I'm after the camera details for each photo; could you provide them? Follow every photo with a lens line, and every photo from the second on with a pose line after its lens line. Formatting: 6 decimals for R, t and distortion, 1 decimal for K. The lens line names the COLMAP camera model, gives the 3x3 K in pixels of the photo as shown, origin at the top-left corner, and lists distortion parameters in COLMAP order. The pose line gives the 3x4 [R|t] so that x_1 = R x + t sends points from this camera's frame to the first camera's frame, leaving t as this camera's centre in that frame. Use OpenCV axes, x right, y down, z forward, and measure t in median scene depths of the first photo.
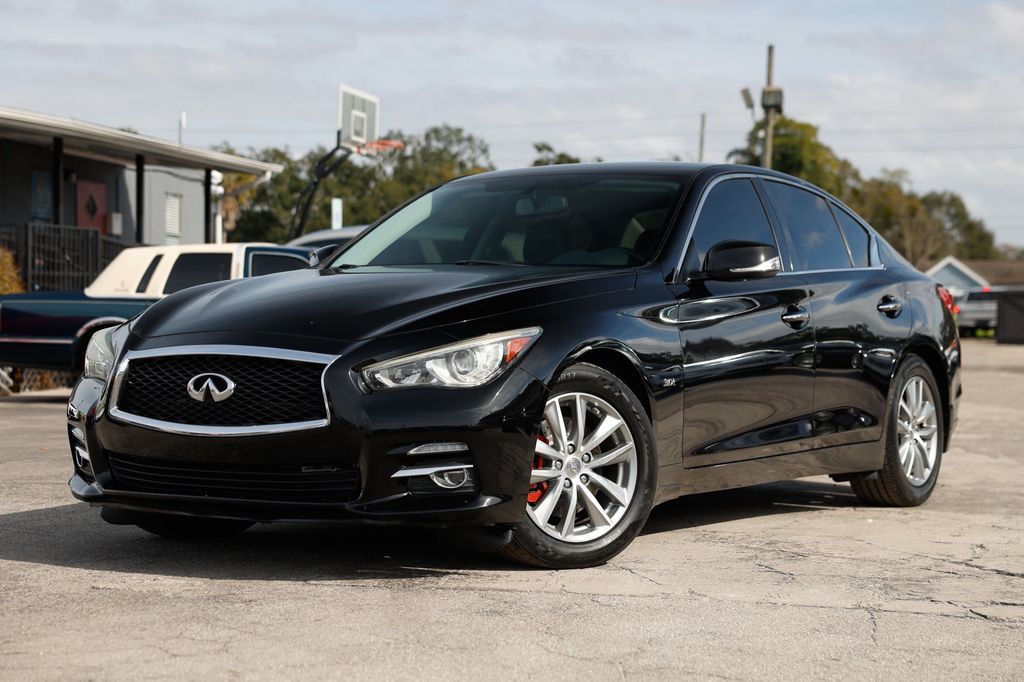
lens RADIAL K [[2173.6, 0, 512.0], [0, 2173.6, 341.0], [0, 0, 1]] dist [0.363519, 0.389629]
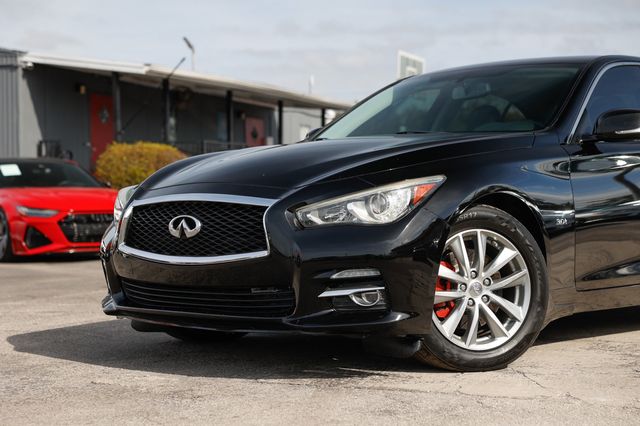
lens RADIAL K [[1269.8, 0, 320.0], [0, 1269.8, 213.0], [0, 0, 1]] dist [0.333785, -0.155128]
pose [[0.986209, -0.011224, -0.165124, 0.060834], [0.010477, 0.999931, -0.005398, 0.017501], [0.165173, 0.003593, 0.986258, 0.268951]]
